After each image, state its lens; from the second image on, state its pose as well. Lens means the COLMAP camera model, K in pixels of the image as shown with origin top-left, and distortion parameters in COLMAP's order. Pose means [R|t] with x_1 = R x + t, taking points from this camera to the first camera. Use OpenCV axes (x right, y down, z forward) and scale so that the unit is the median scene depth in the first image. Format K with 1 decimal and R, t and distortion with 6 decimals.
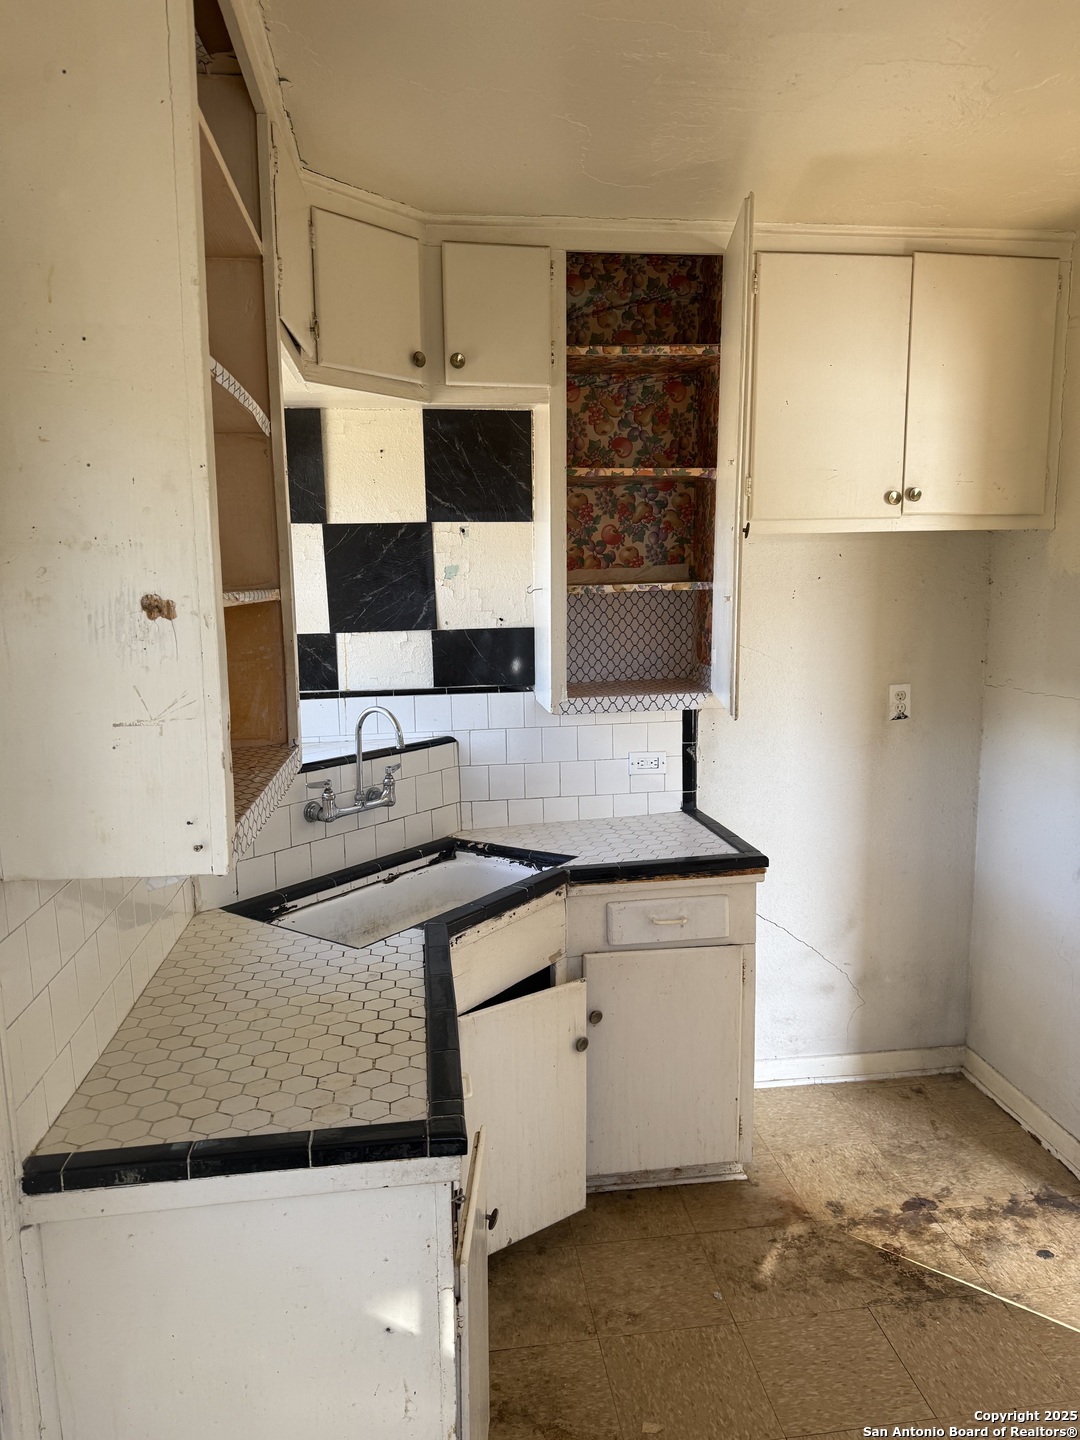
lens RADIAL K [[995.9, 0, 545.3], [0, 995.9, 709.9], [0, 0, 1]] dist [0.130204, -0.189452]
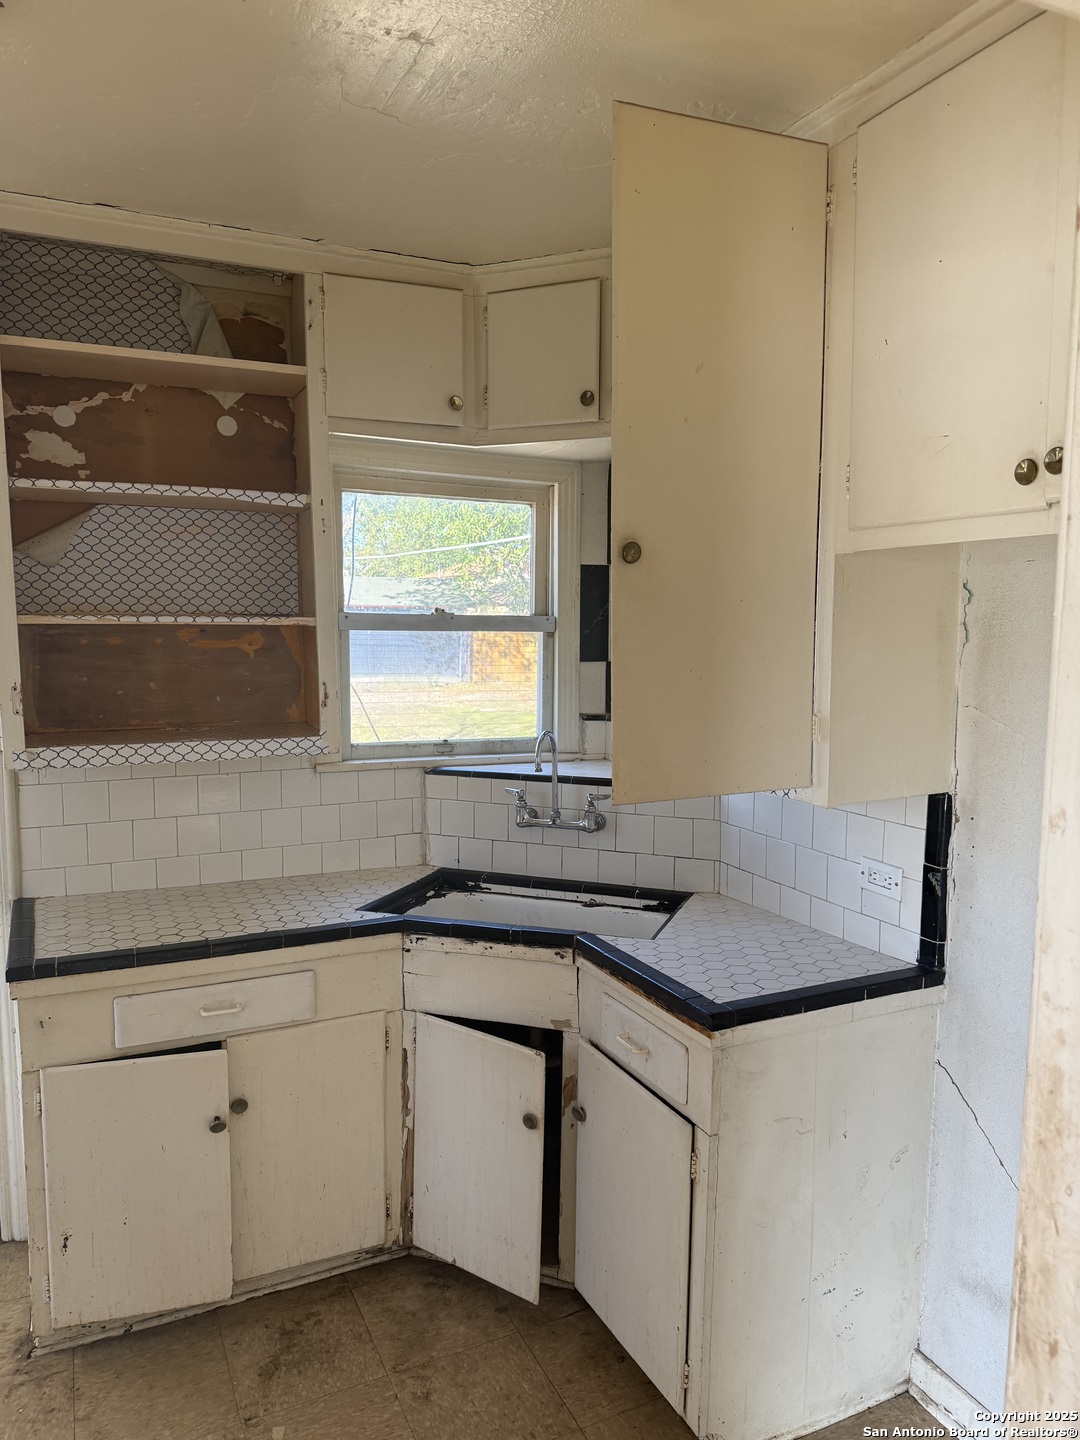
lens RADIAL K [[1020.5, 0, 537.9], [0, 1020.5, 706.7], [0, 0, 1]] dist [0.085564, -0.103204]
pose [[0.287936, 0.103874, -0.952000, 0.856847], [-0.131584, 0.988962, 0.068109, -0.100062], [0.948567, 0.105657, 0.298426, 0.663128]]
